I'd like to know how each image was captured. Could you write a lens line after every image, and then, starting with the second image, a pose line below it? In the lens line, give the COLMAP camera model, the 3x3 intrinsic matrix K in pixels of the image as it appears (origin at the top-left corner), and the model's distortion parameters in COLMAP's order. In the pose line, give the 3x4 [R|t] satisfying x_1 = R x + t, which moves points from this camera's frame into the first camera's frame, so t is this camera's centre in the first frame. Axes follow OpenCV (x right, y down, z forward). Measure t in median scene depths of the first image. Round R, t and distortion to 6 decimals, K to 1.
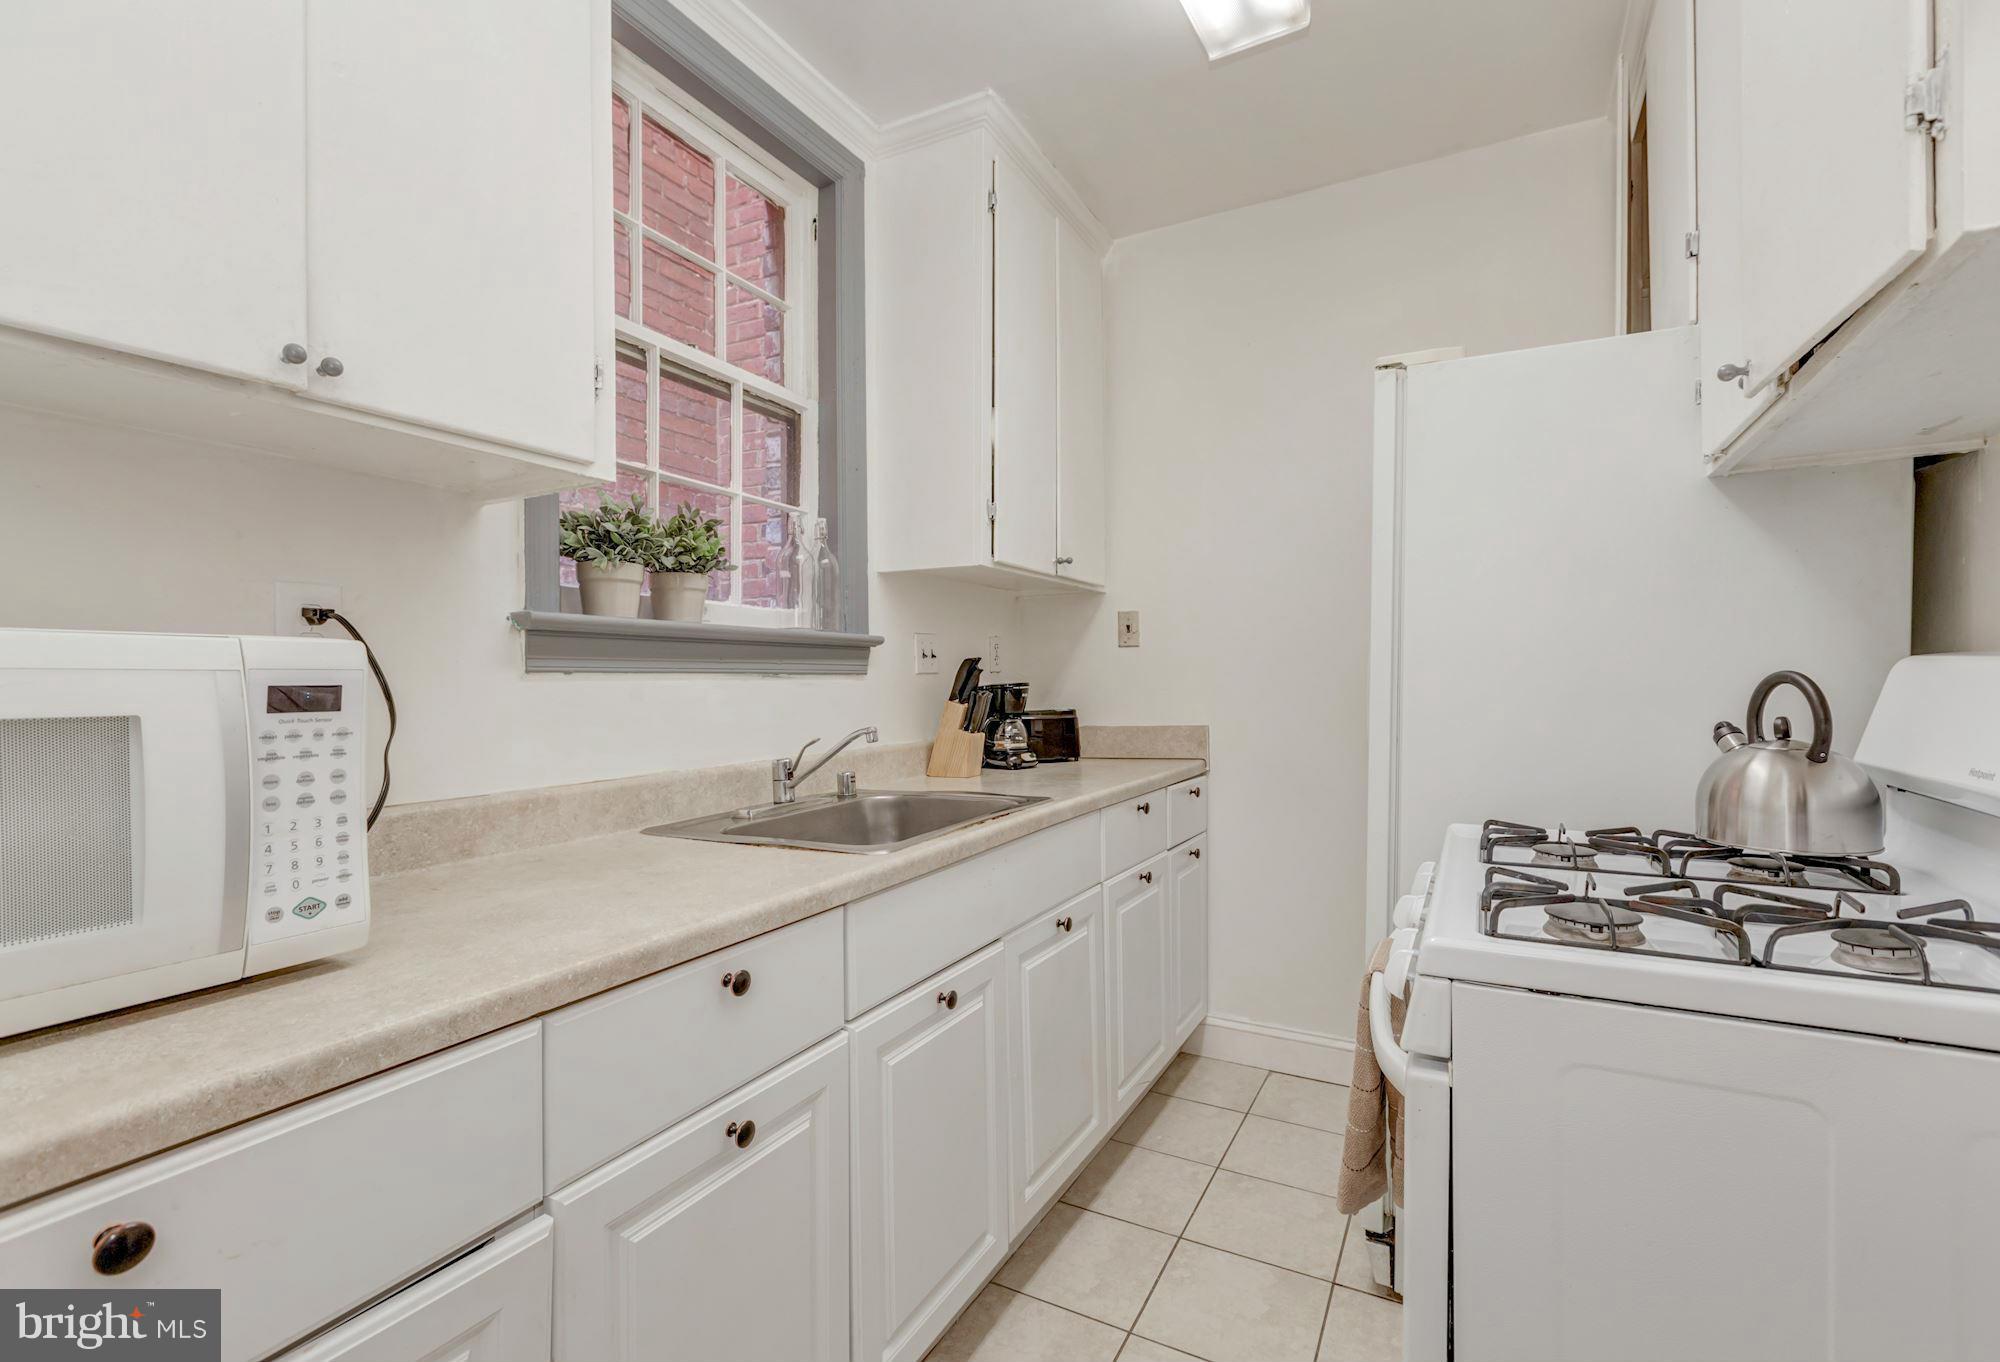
lens RADIAL K [[881.8, 0, 991.4], [0, 881.8, 685.4], [0, 0, 1]] dist [0.001487, -0.000580]
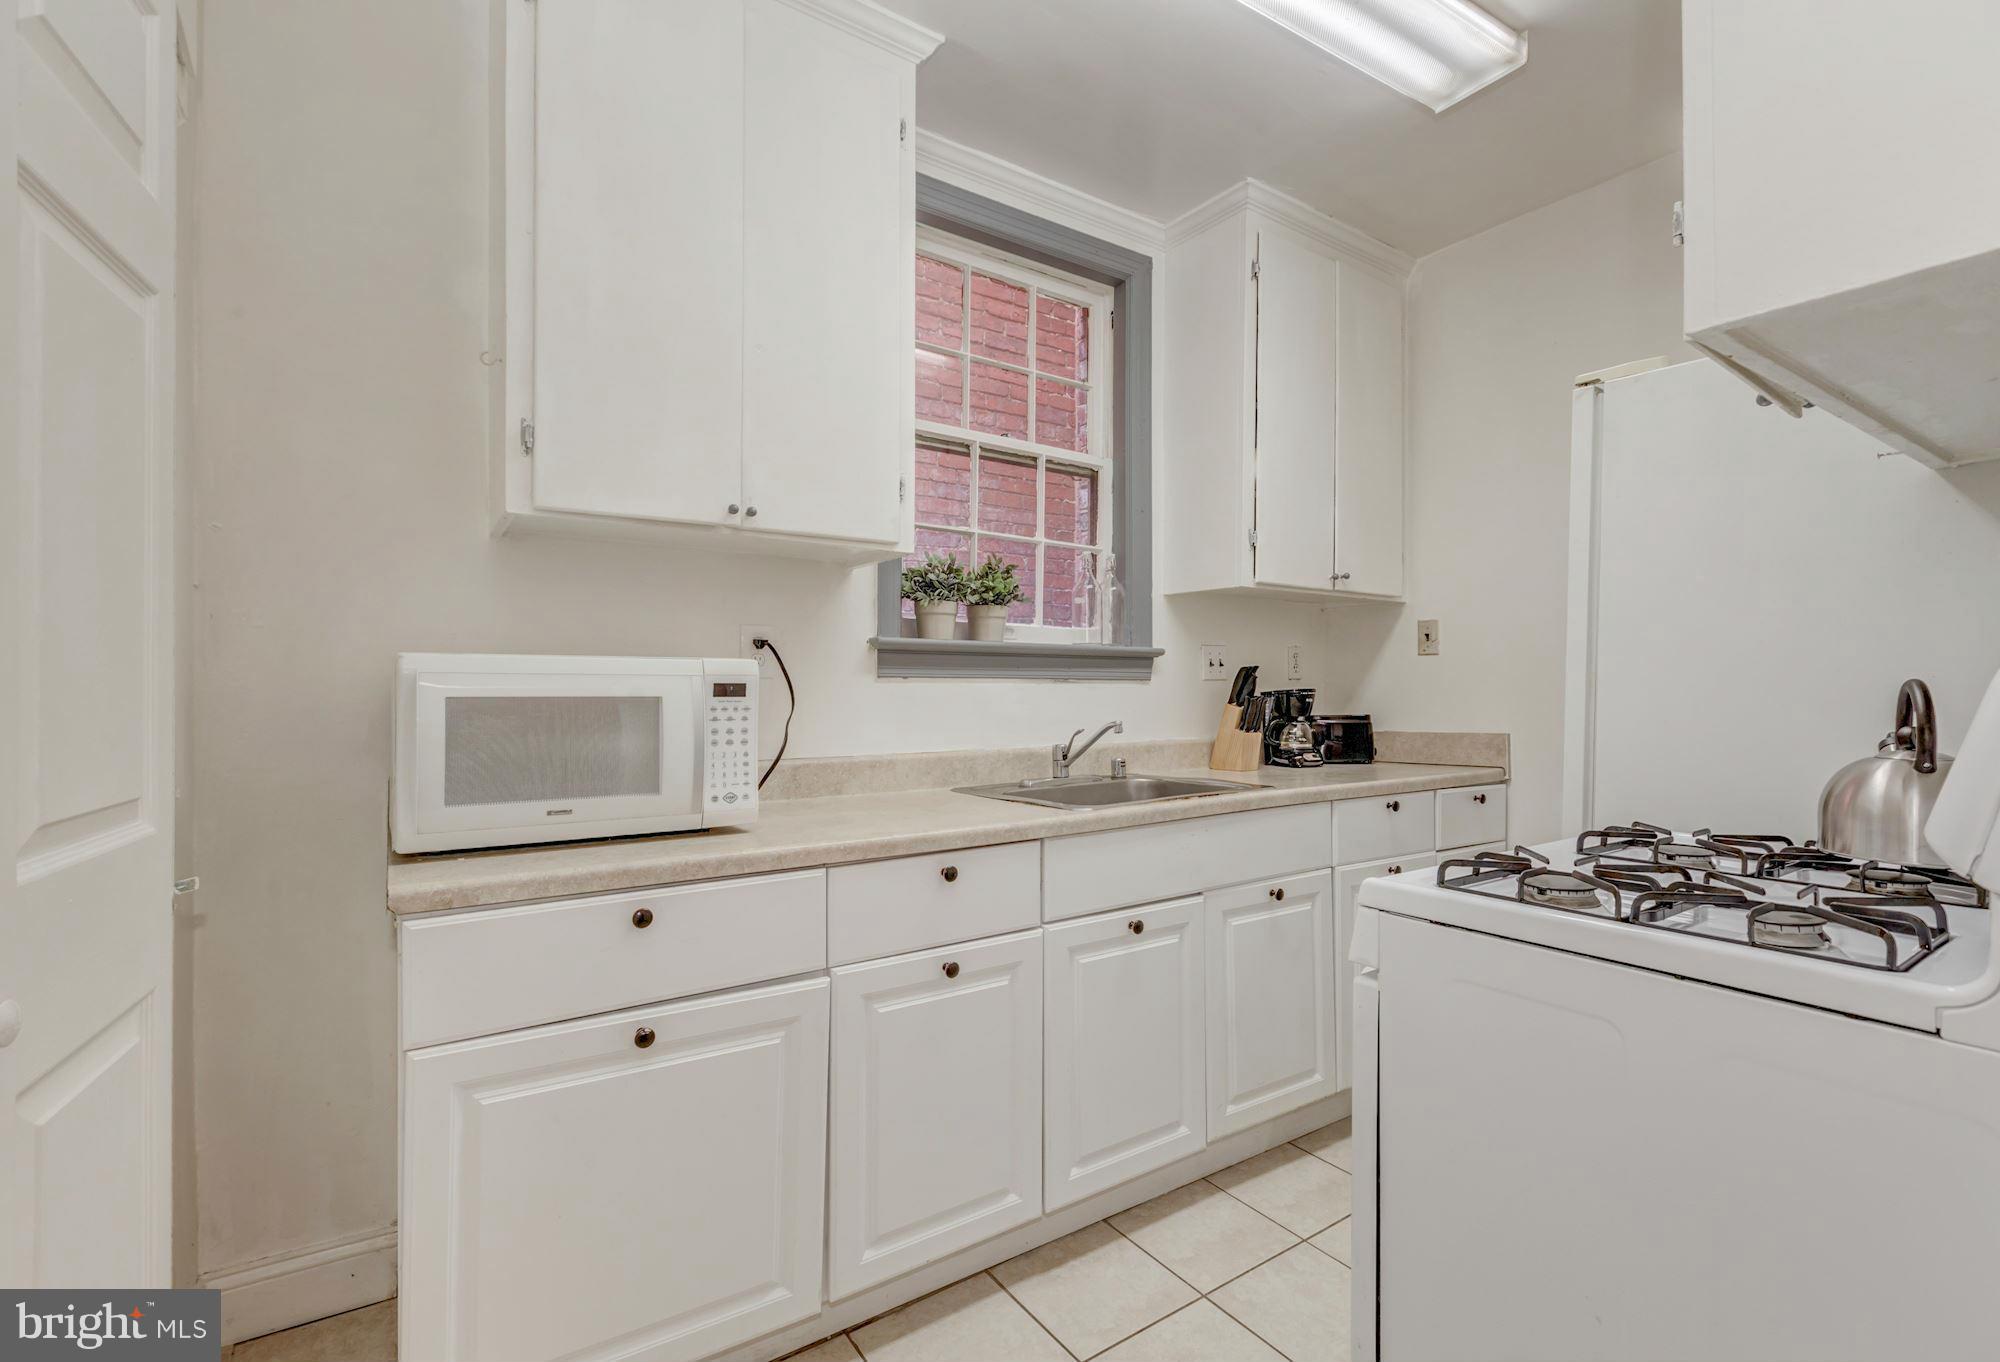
lens RADIAL K [[881.8, 0, 1009.8], [0, 881.8, 685.6], [0, 0, 1]] dist [0.001487, -0.000580]
pose [[0.893753, 0.007241, -0.448501, 0.308130], [-0.010643, 0.999931, -0.005065, 0.004001], [0.448433, 0.009300, 0.893768, -0.220189]]
